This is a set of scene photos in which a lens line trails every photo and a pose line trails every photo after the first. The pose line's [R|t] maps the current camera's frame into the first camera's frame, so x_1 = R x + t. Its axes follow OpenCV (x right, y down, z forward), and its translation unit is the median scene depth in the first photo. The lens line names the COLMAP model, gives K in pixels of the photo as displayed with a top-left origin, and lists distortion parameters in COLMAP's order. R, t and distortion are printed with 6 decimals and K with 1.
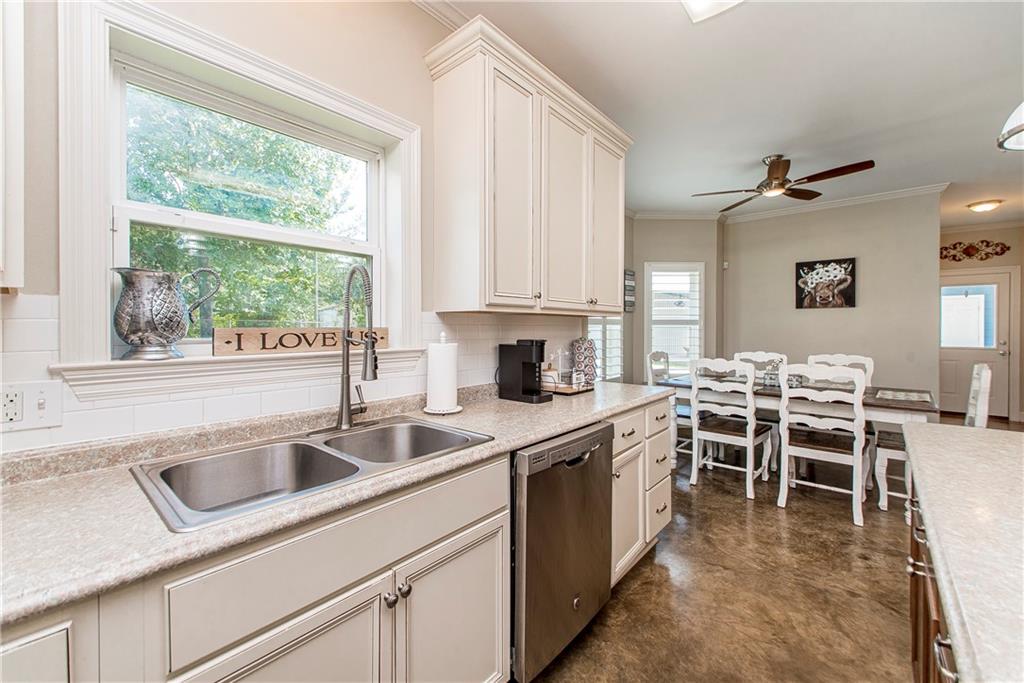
lens RADIAL K [[417.7, 0, 513.1], [0, 417.7, 328.9], [0, 0, 1]] dist [0.011008, -0.003874]
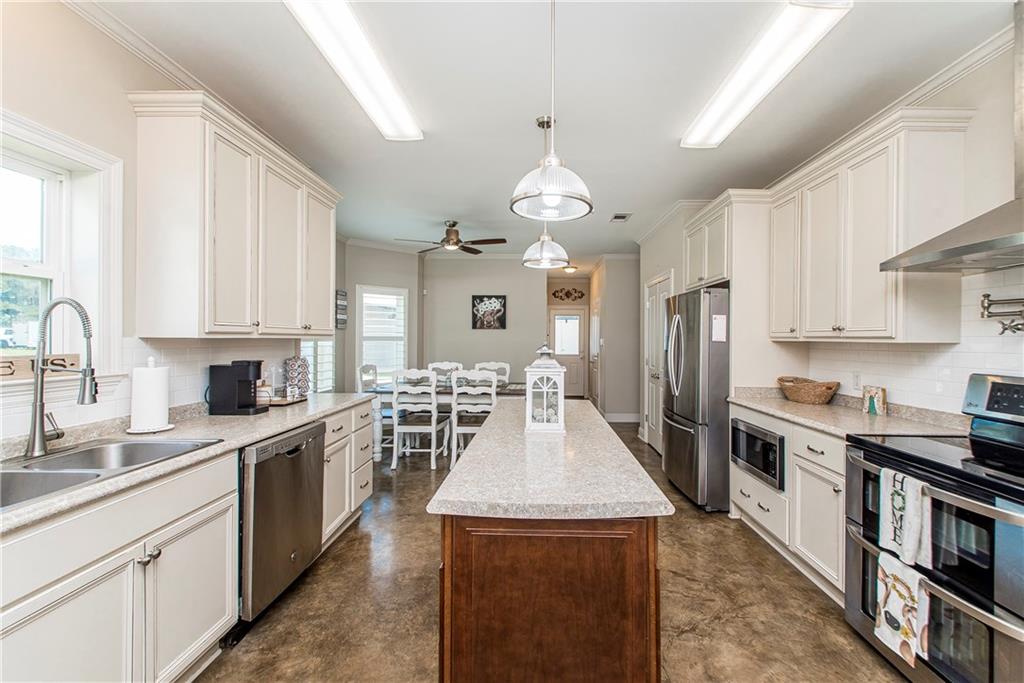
lens RADIAL K [[417.7, 0, 538.8], [0, 417.7, 340.3], [0, 0, 1]] dist [0.011008, -0.003874]
pose [[0.759293, 0.002209, 0.650745, -0.095070], [-0.003817, 0.999992, 0.001059, -0.032492], [-0.650738, -0.003288, 0.759295, -0.386764]]
